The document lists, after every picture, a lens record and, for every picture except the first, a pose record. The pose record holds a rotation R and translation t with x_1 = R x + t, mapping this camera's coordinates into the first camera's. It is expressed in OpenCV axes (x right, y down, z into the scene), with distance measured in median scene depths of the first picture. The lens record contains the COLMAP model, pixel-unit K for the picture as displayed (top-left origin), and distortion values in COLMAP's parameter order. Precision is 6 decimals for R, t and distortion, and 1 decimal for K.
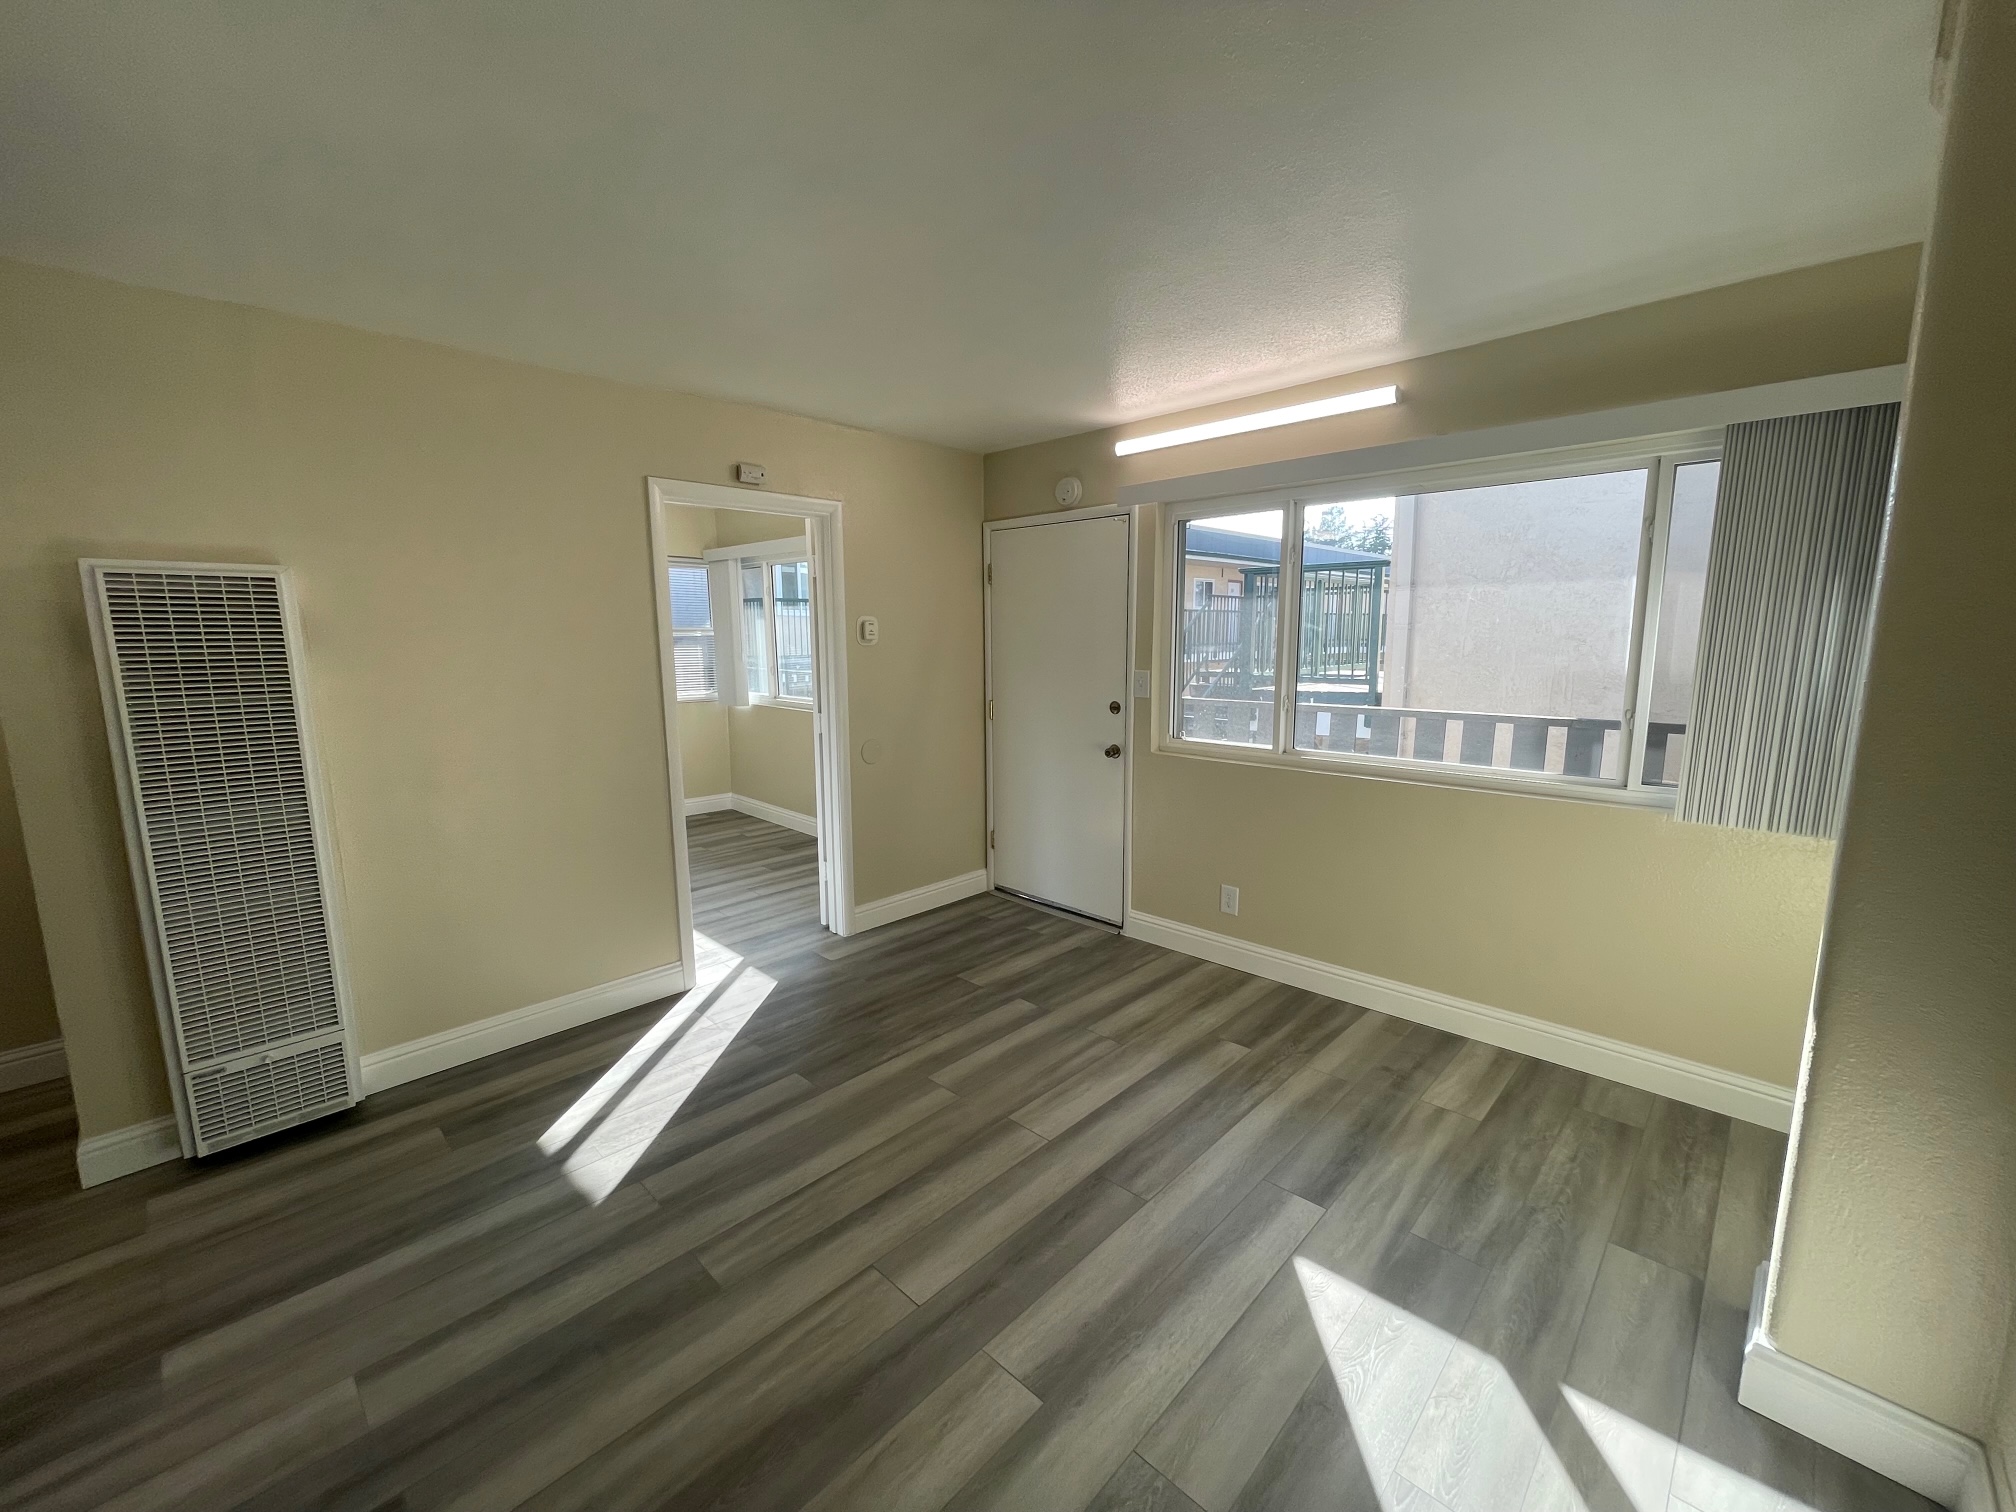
lens RADIAL K [[812.1, 0, 1003.1], [0, 812.1, 754.2], [0, 0, 1]] dist [-0.004457, 0.000356]
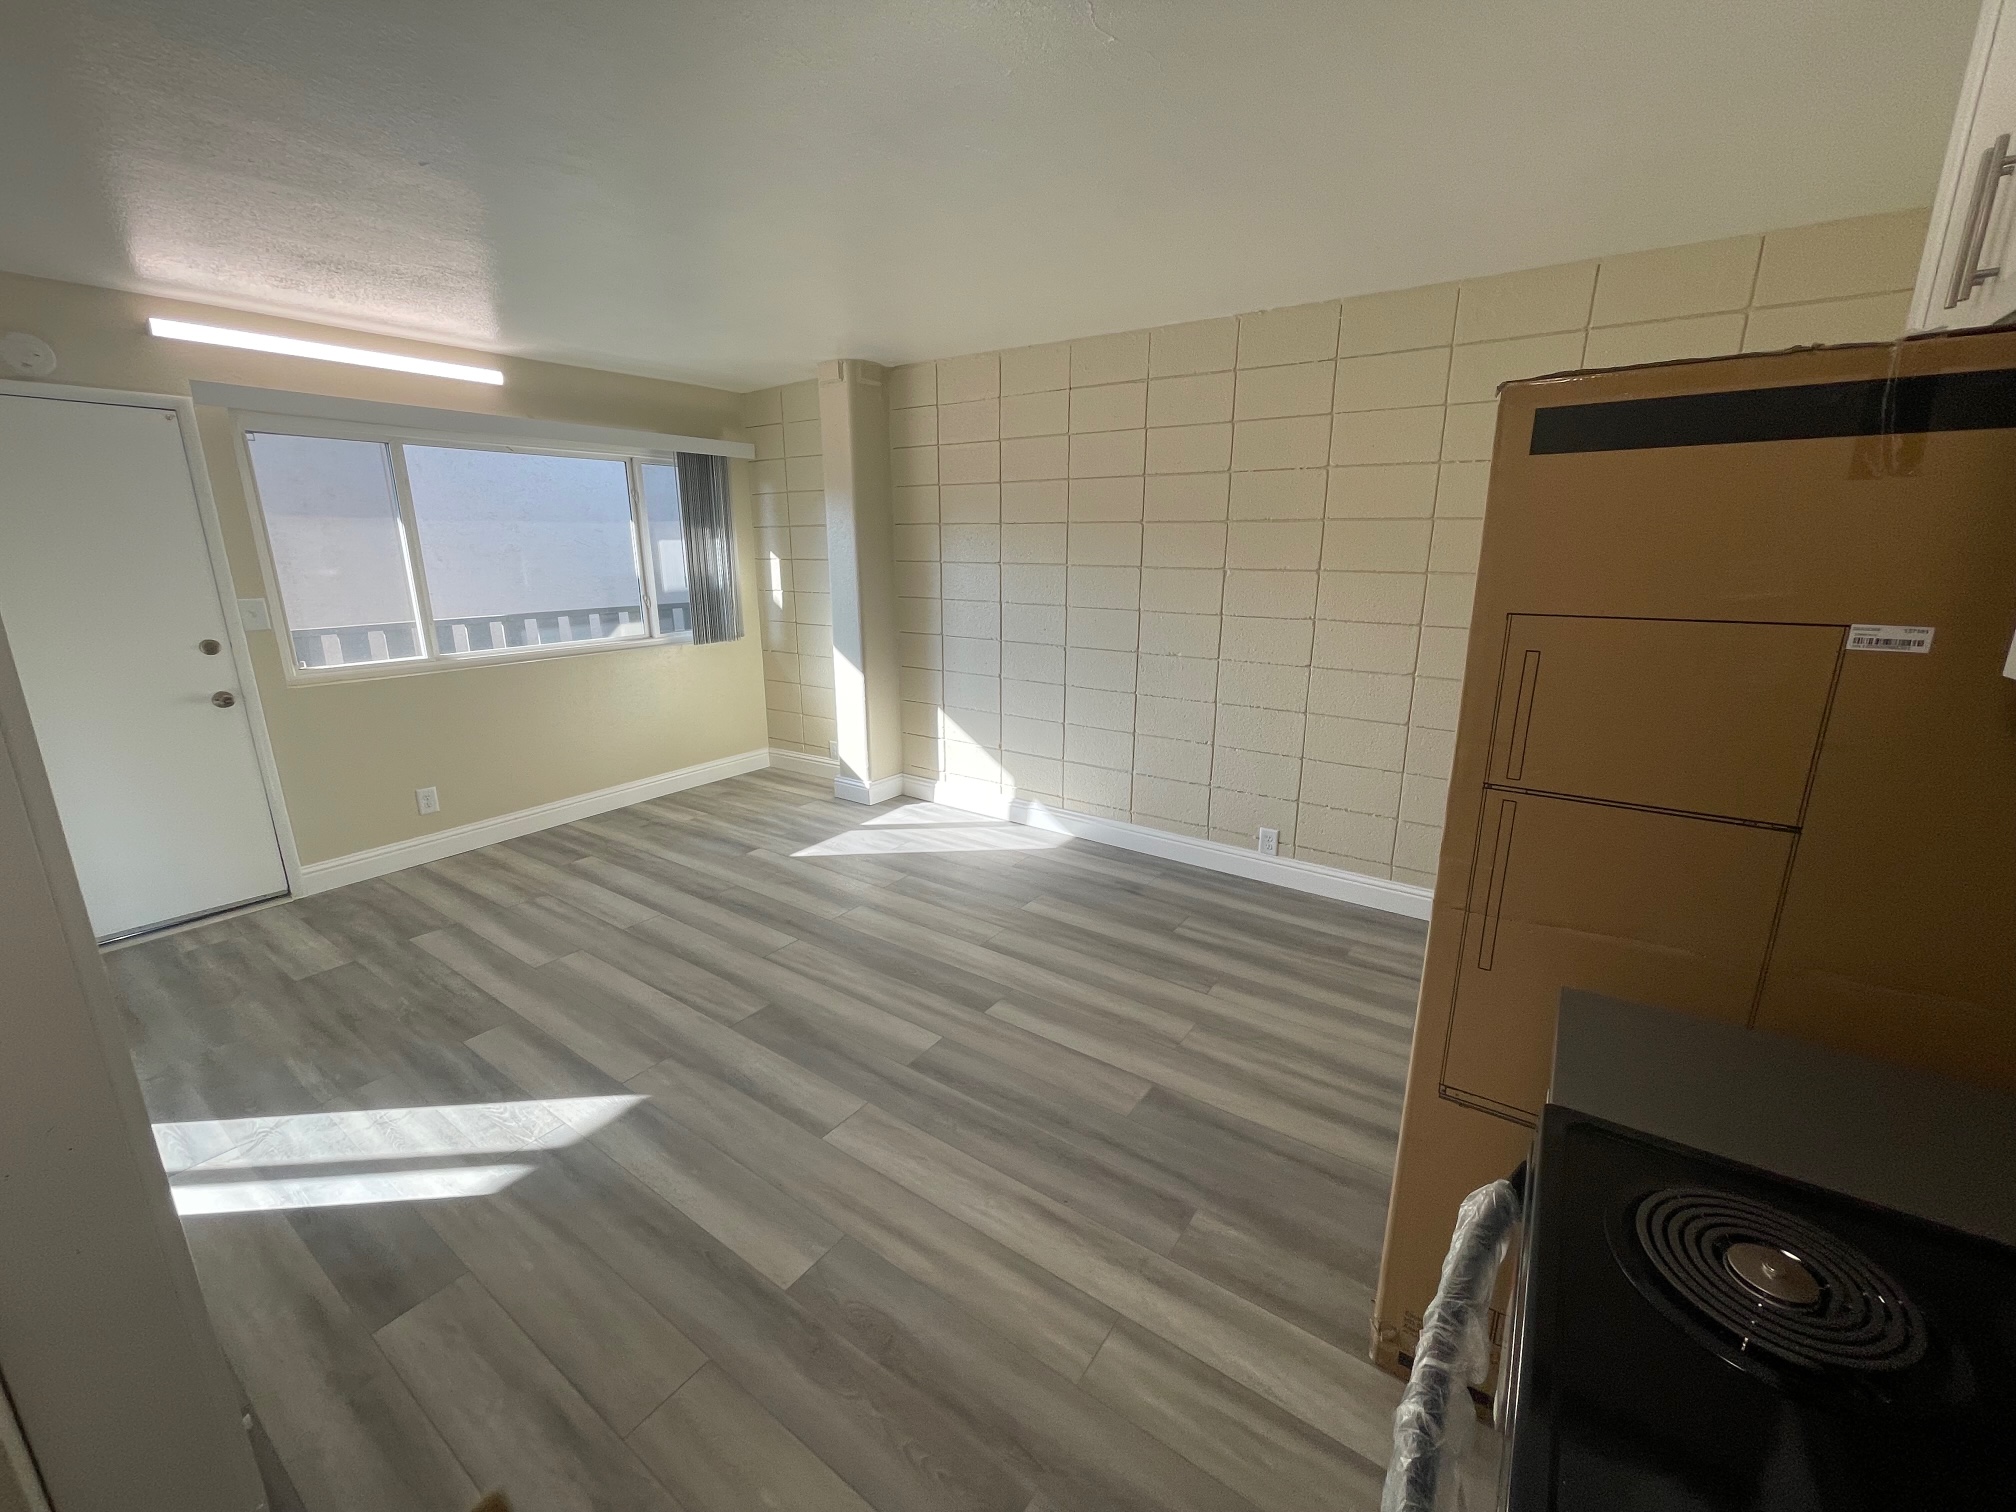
lens RADIAL K [[812.1, 0, 1013.5], [0, 812.1, 753.2], [0, 0, 1]] dist [-0.004457, 0.000356]
pose [[-0.161284, -0.238828, 0.957574, -1.132778], [0.156706, 0.951770, 0.263774, -0.060927], [-0.974387, 0.192601, -0.116079, 0.428710]]
